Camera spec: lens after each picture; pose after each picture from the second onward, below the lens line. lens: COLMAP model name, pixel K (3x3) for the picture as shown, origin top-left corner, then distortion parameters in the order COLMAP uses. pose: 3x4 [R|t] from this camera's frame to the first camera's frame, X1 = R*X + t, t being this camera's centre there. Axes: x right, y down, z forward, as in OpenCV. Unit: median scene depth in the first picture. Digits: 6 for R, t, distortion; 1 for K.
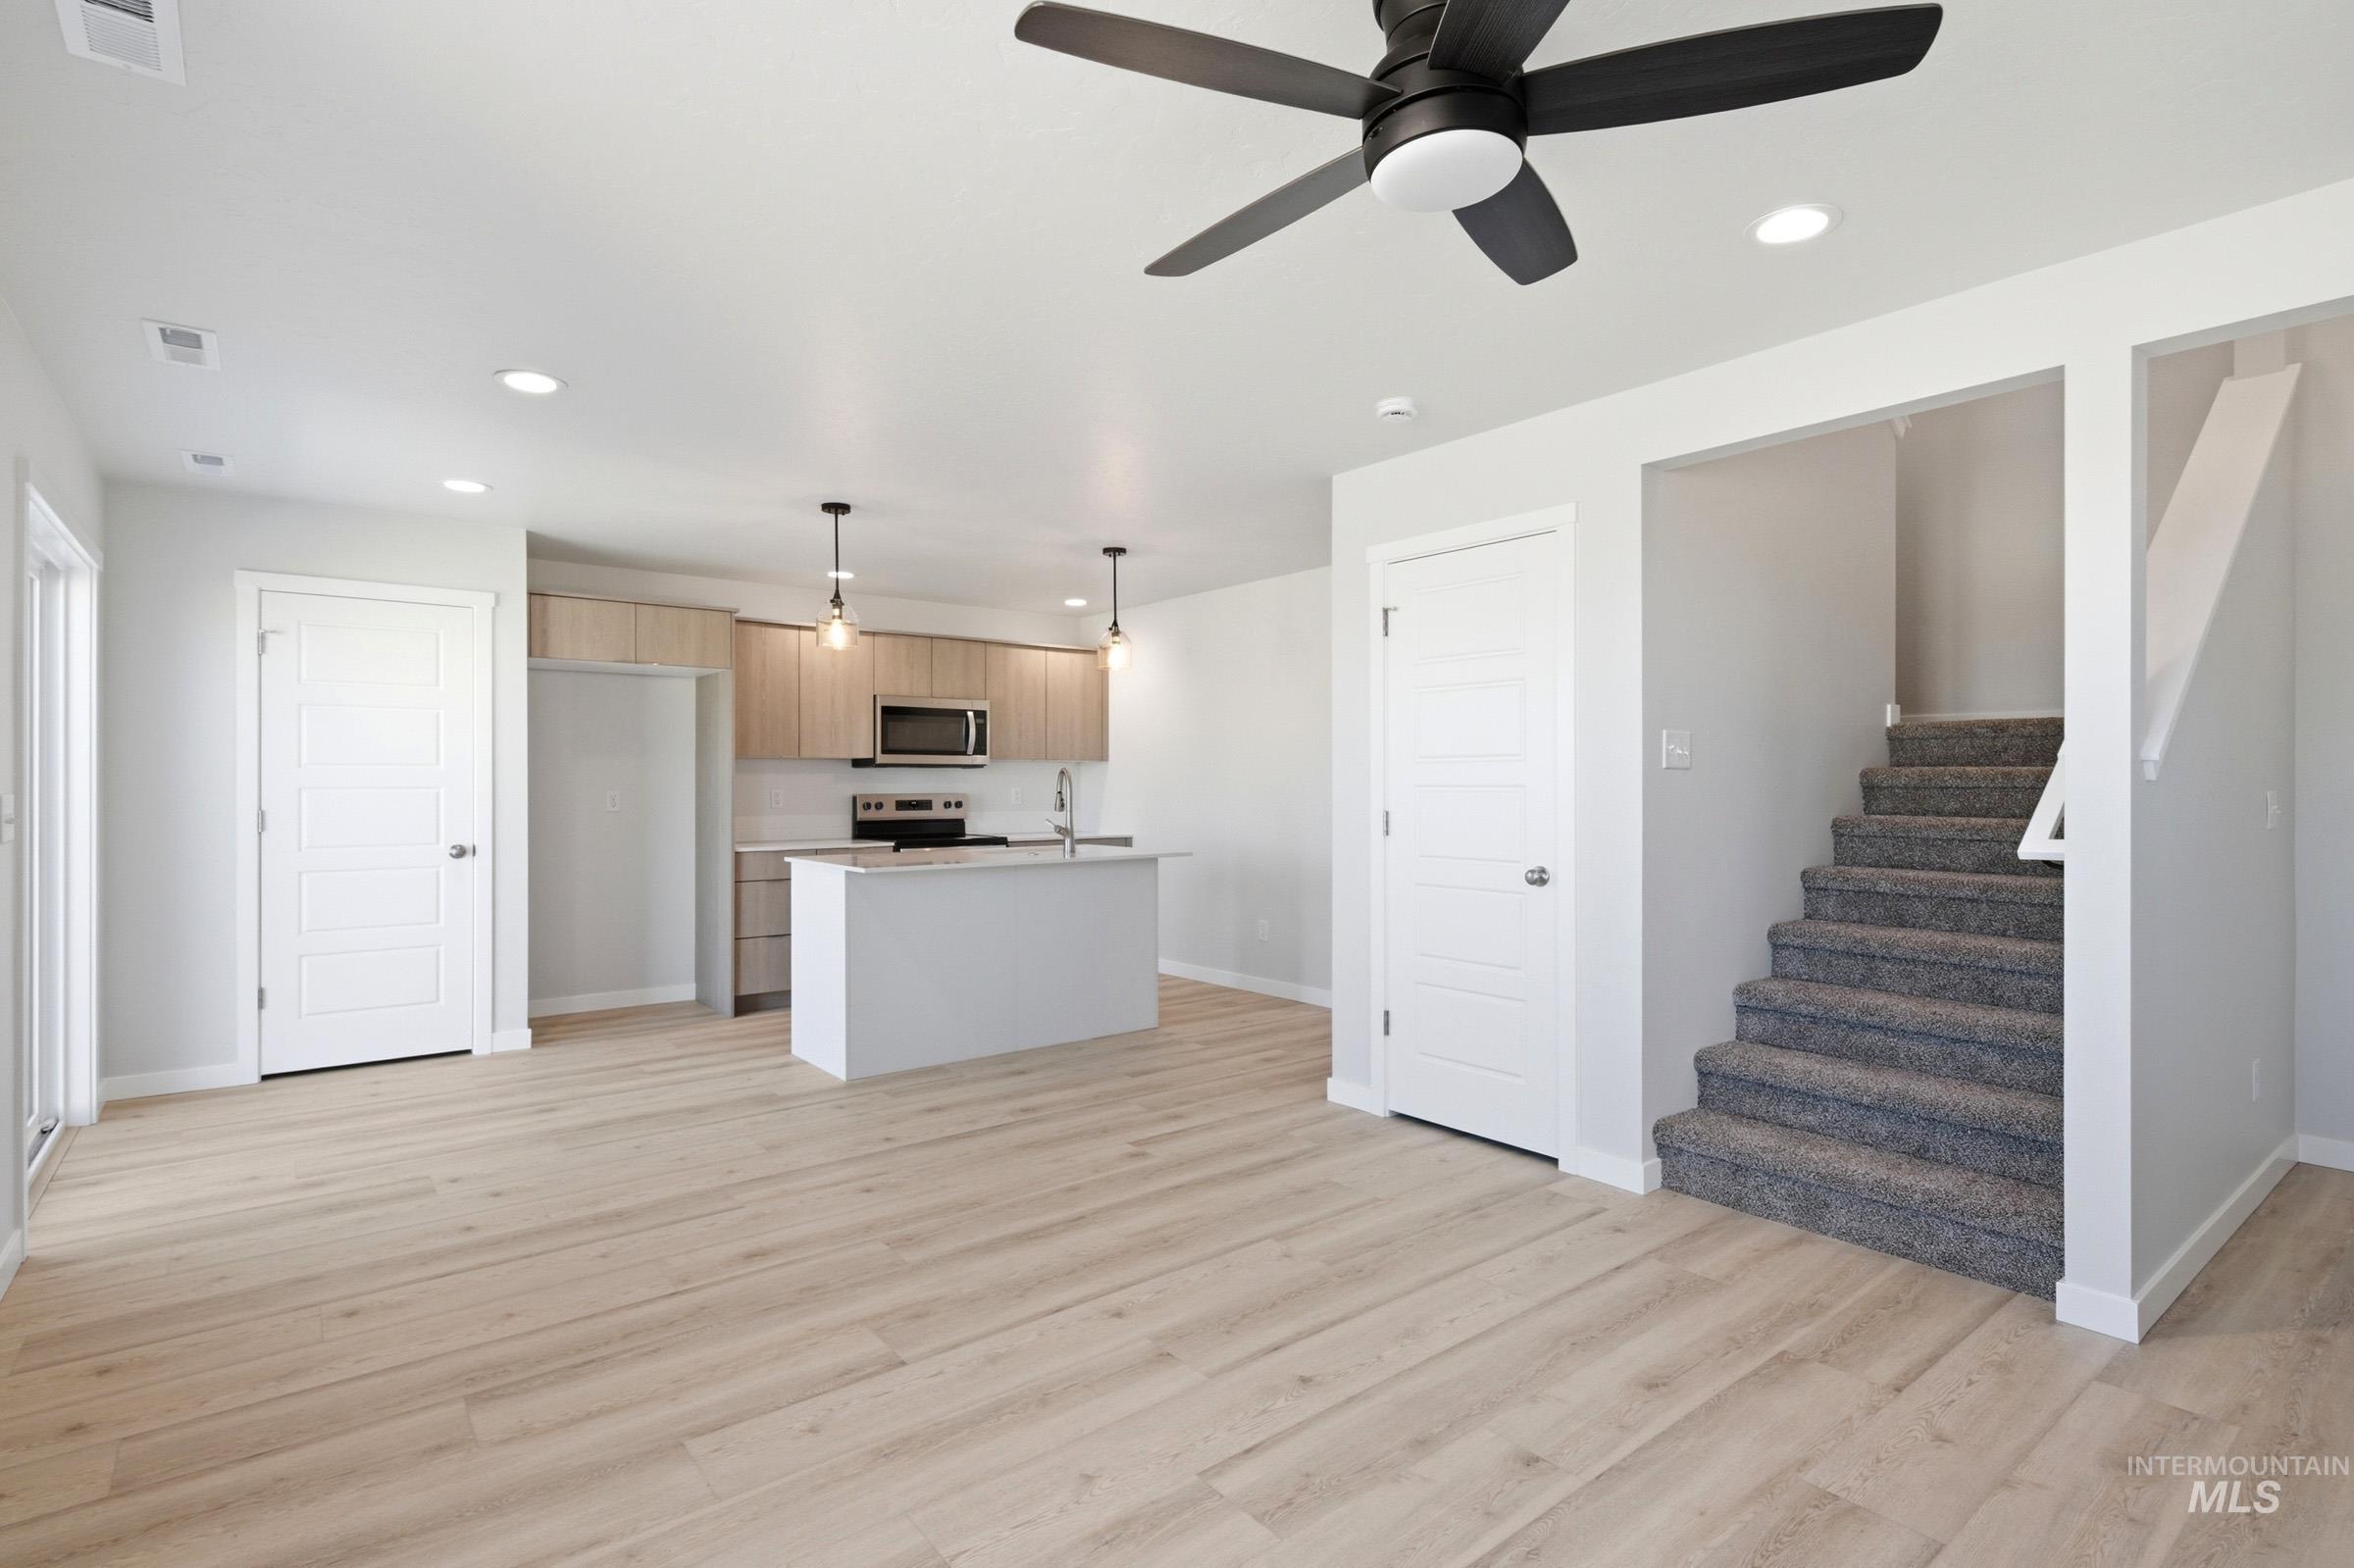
lens RADIAL K [[1128.4, 0, 1175.5], [0, 1128.4, 792.8], [0, 0, 1]] dist [0.008431, -0.004206]
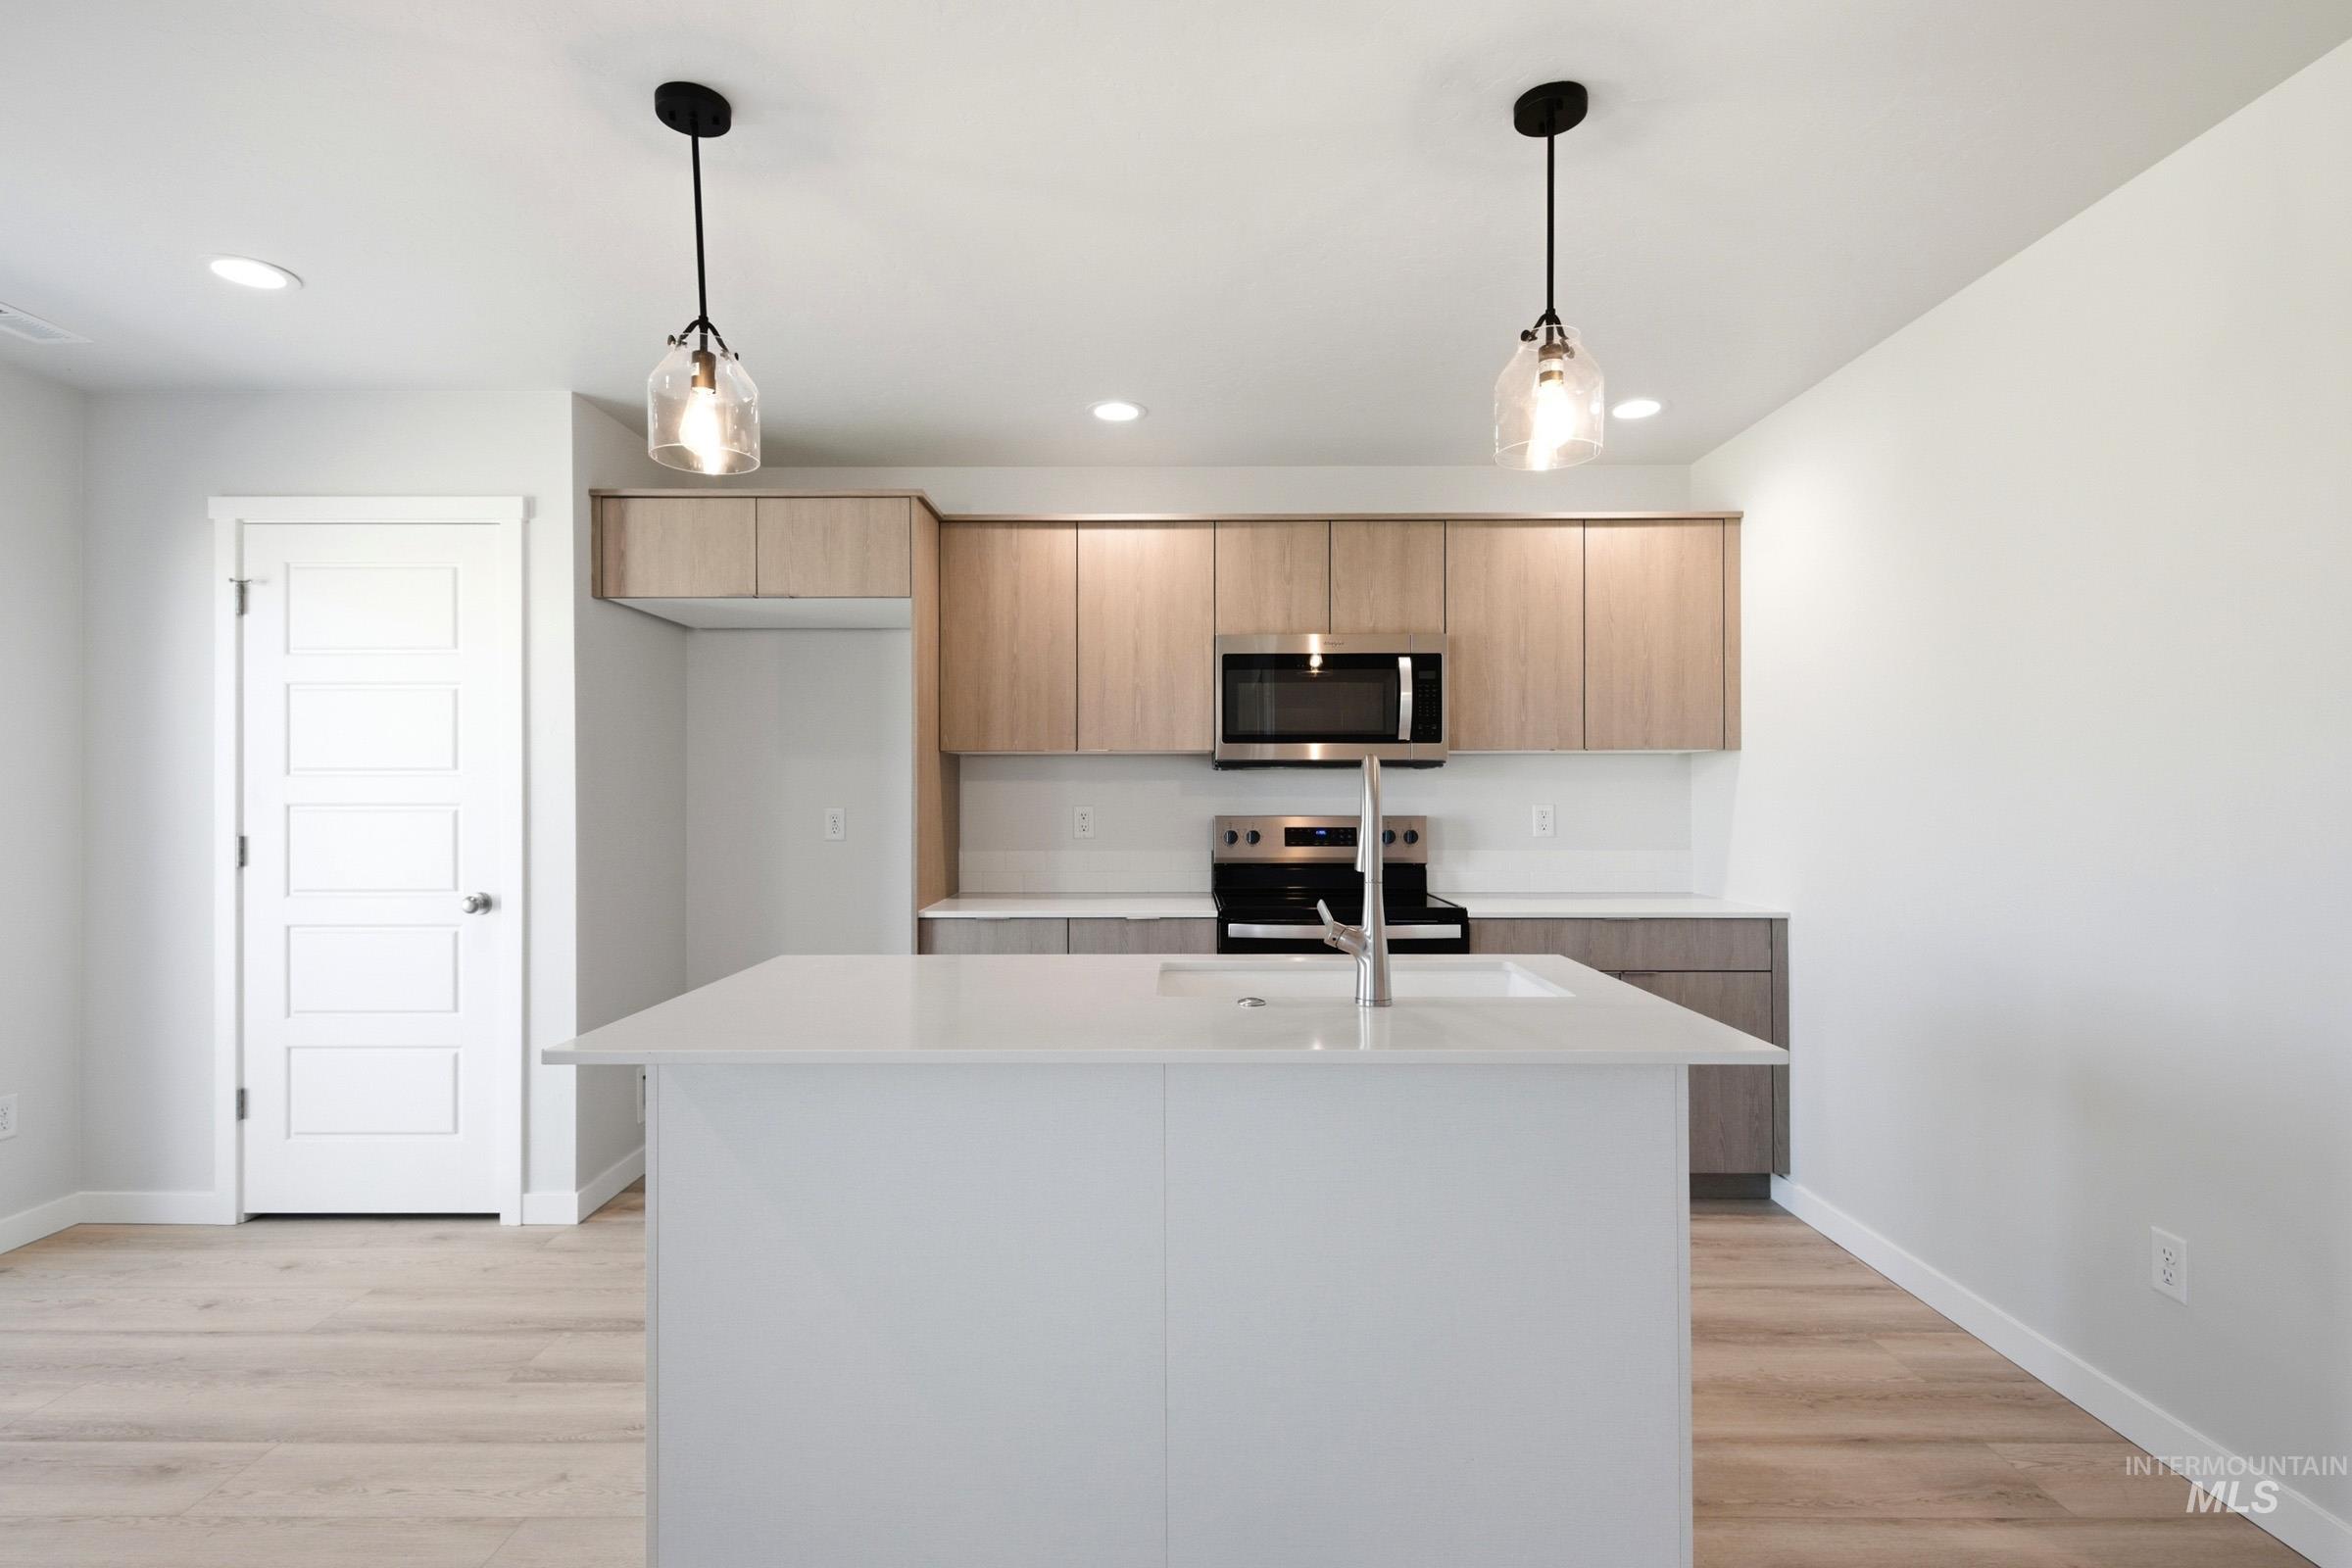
lens RADIAL K [[1127.6, 0, 1164.6], [0, 1127.6, 786.1], [0, 0, 1]] dist [0.008431, -0.004206]
pose [[0.778608, -0.004978, -0.627491, 0.081504], [-0.005450, 0.999877, -0.014695, -0.008276], [0.627487, 0.014861, 0.778485, 0.822224]]
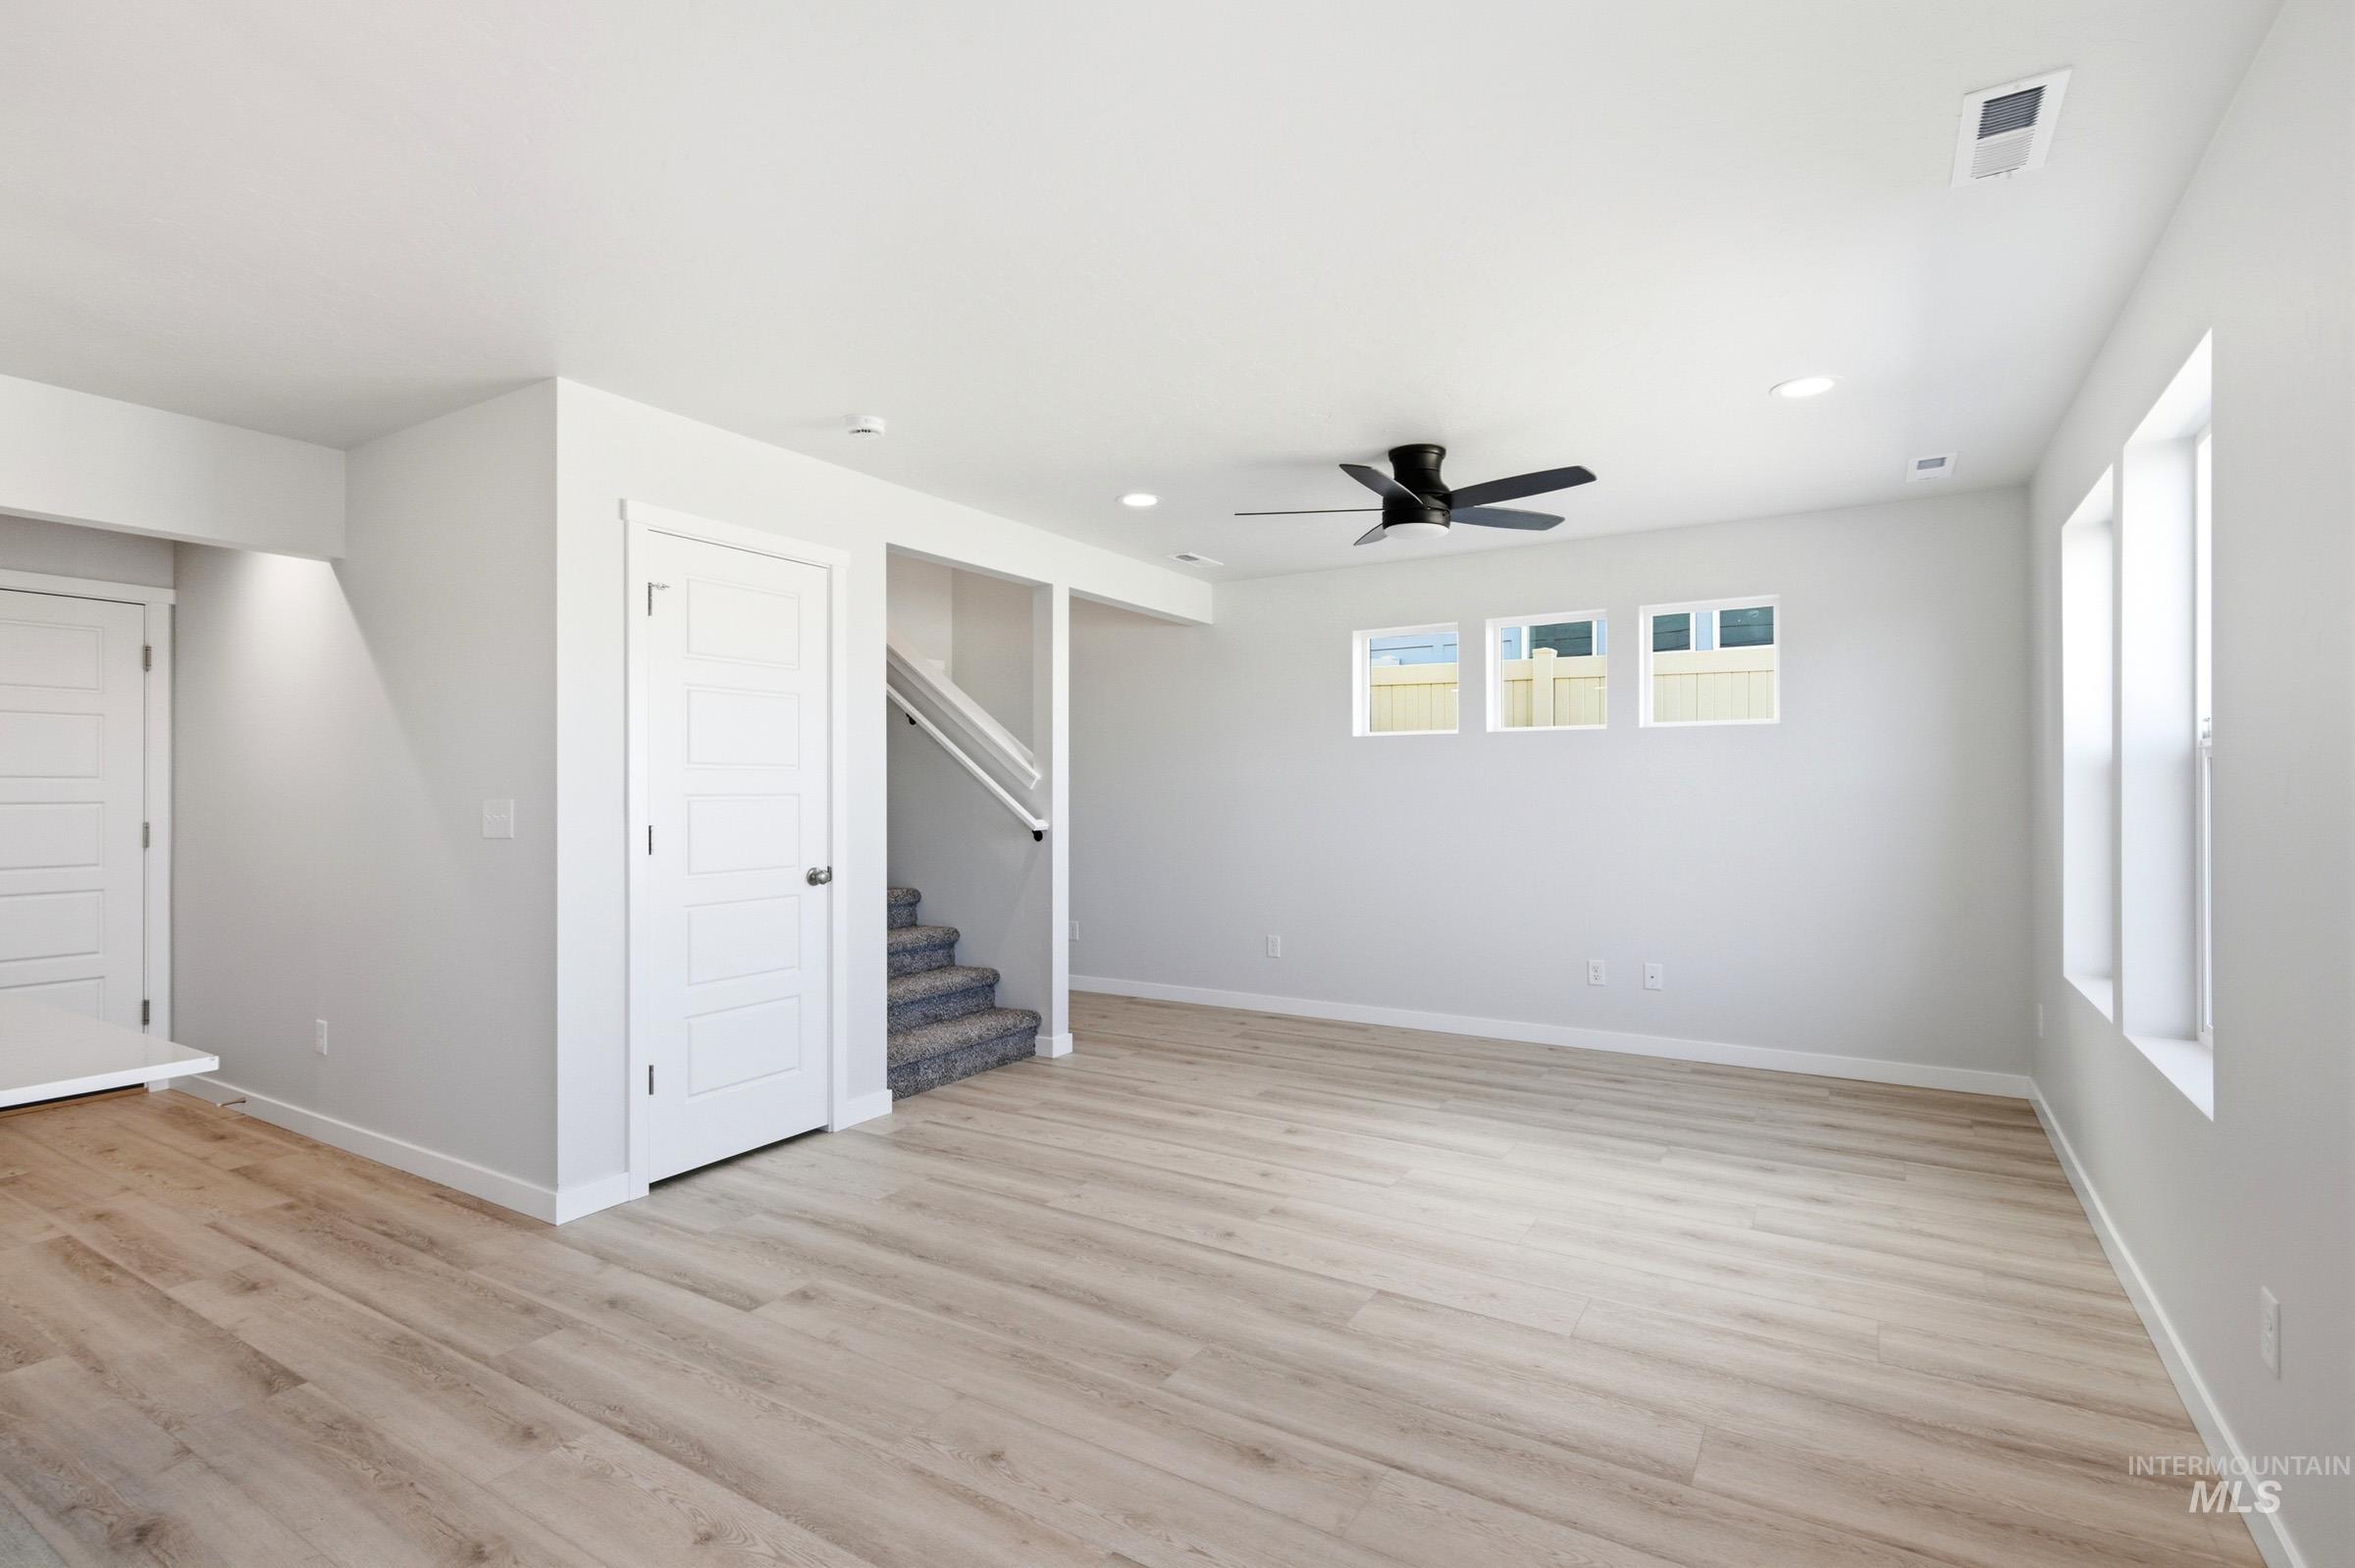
lens RADIAL K [[1129.0, 0, 1172.8], [0, 1129.0, 779.8], [0, 0, 1]] dist [0.008431, -0.004206]
pose [[-0.338742, 0.009405, 0.940832, -0.656301], [0.013432, 0.999896, -0.005159, -0.007048], [-0.940783, 0.010890, -0.338833, 0.825000]]
